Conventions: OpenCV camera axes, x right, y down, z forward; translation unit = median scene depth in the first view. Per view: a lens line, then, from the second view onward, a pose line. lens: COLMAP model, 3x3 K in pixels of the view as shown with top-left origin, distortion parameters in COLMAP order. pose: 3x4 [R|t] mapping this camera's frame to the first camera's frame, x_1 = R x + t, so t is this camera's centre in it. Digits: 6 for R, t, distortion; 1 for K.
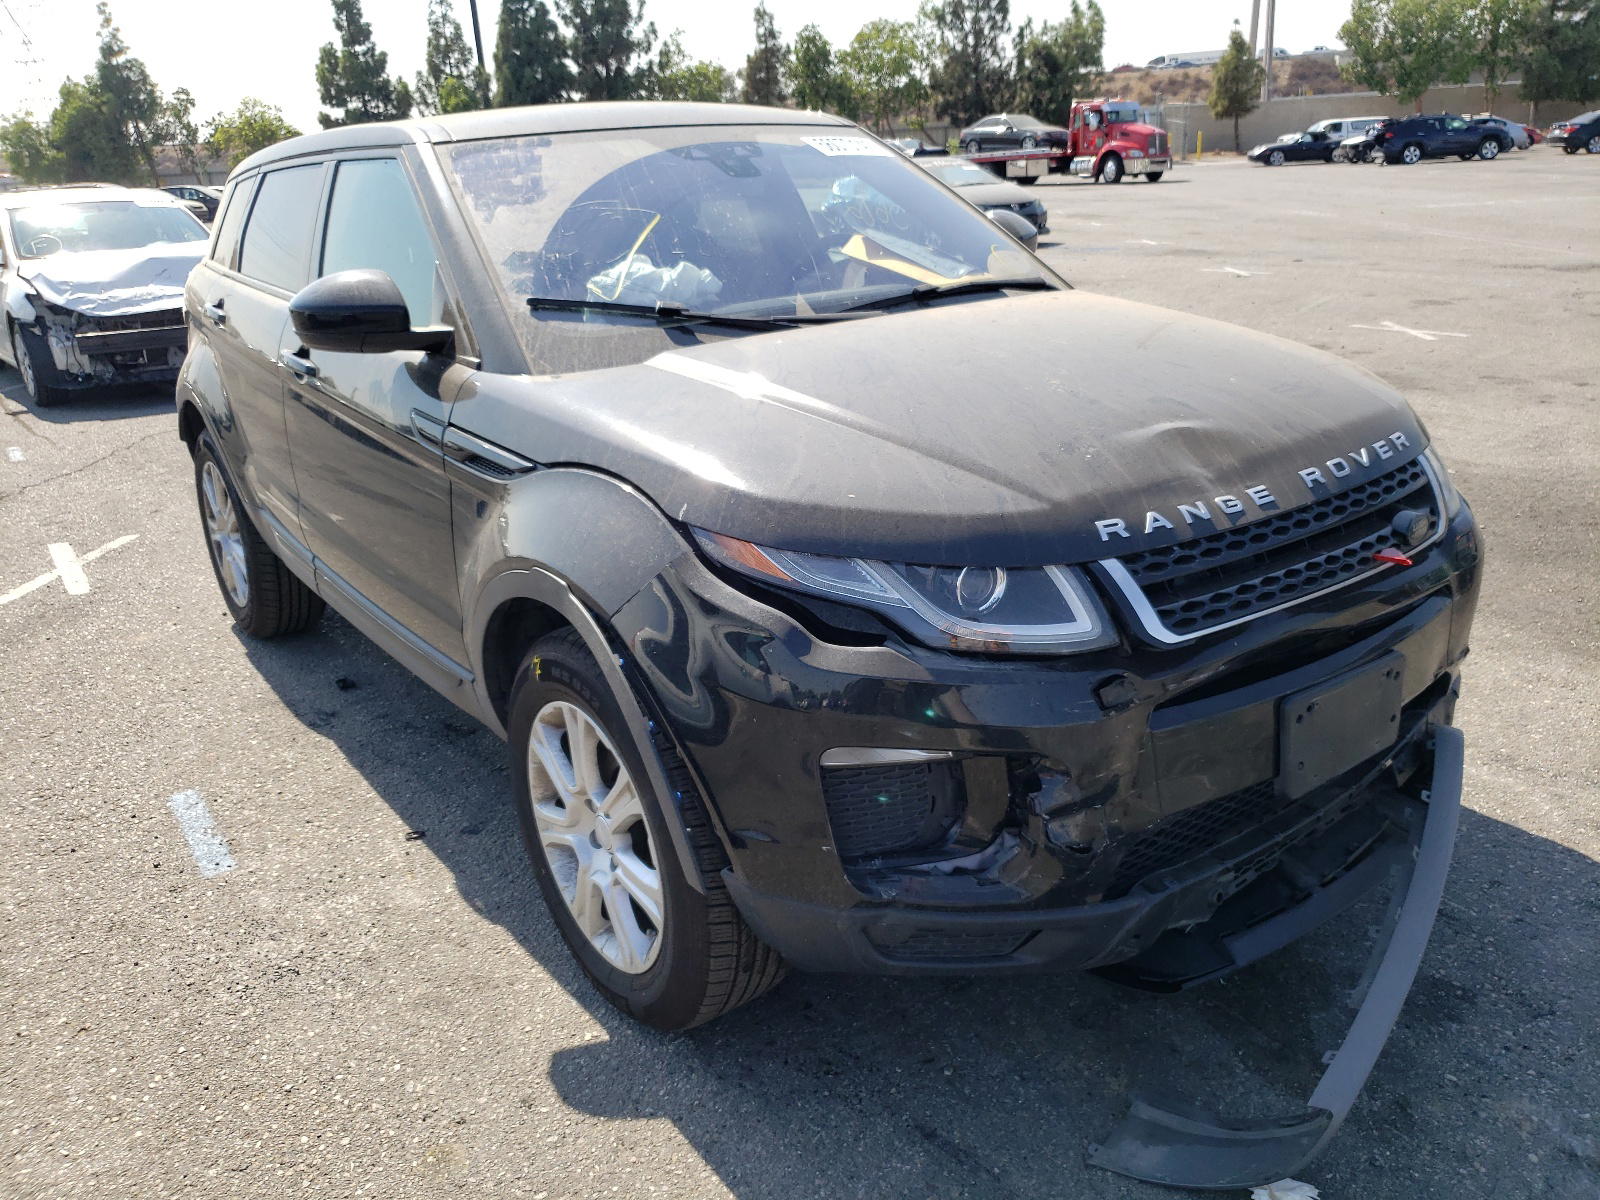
lens RADIAL K [[1210.9, 0, 809.6], [0, 1210.9, 603.5], [0, 0, 1]] dist [0.010576, -0.002956]
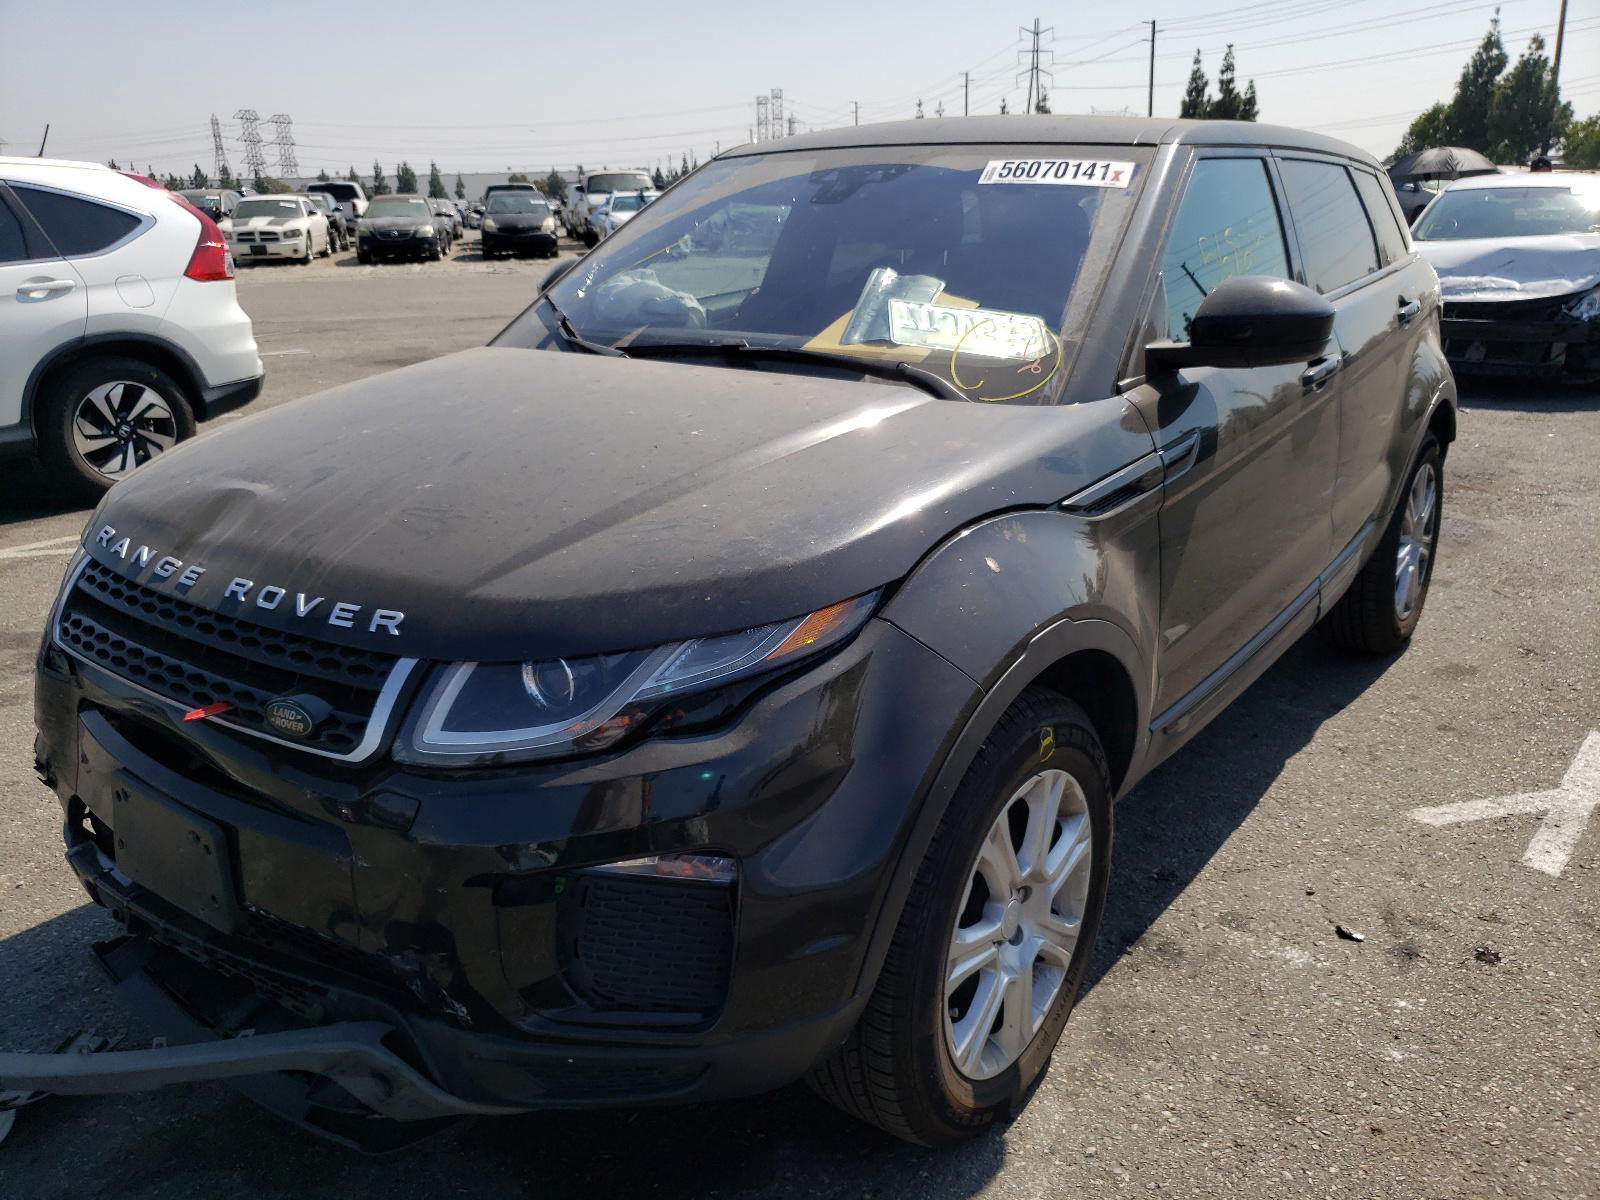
lens RADIAL K [[1210.9, 0, 797.2], [0, 1210.9, 602.5], [0, 0, 1]] dist [0.010576, -0.002956]
pose [[0.299447, 0.347005, -0.888774, 1.079470], [-0.328274, 0.912117, 0.245517, -0.362627], [0.895861, 0.218242, 0.387044, 0.845041]]
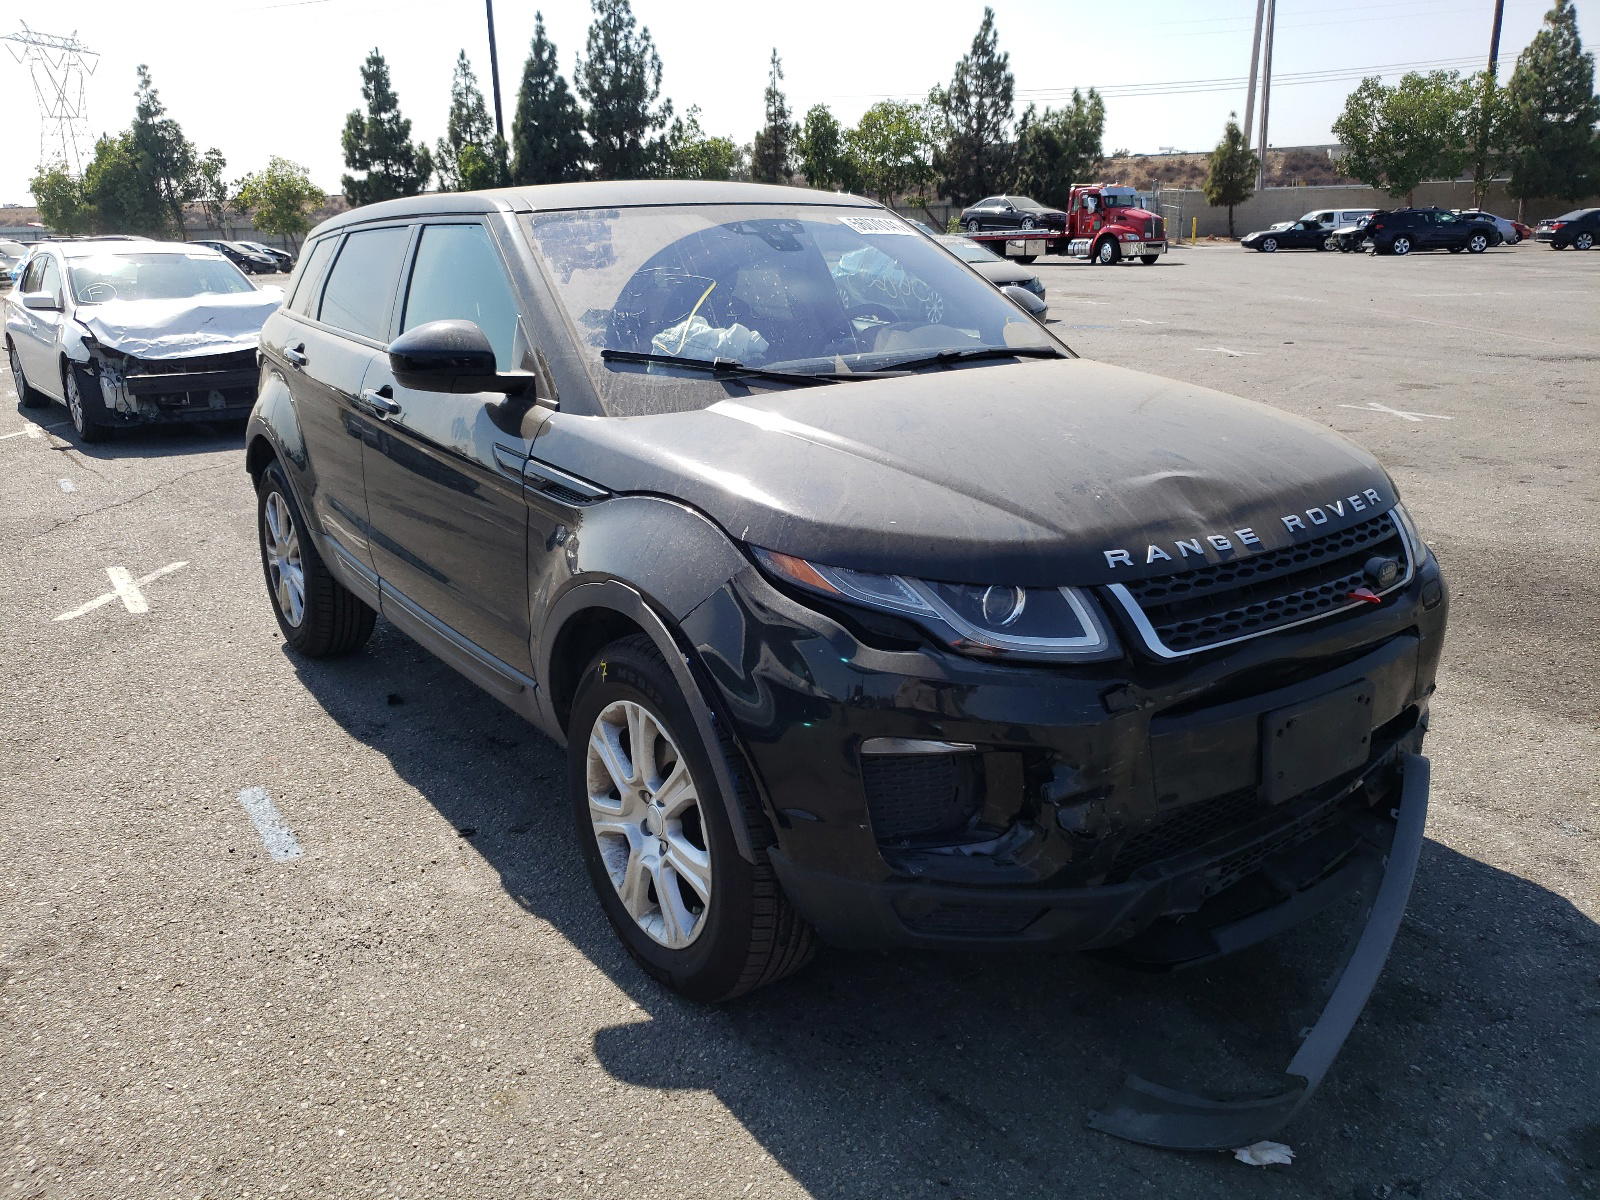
lens RADIAL K [[1210.9, 0, 783.7], [0, 1210.9, 591.5], [0, 0, 1]] dist [0.010576, -0.002956]
pose [[0.999361, 0.033401, -0.012765, -0.039427], [-0.034135, 0.997466, -0.062427, 0.039033], [0.010648, 0.062823, 0.997968, -0.114691]]
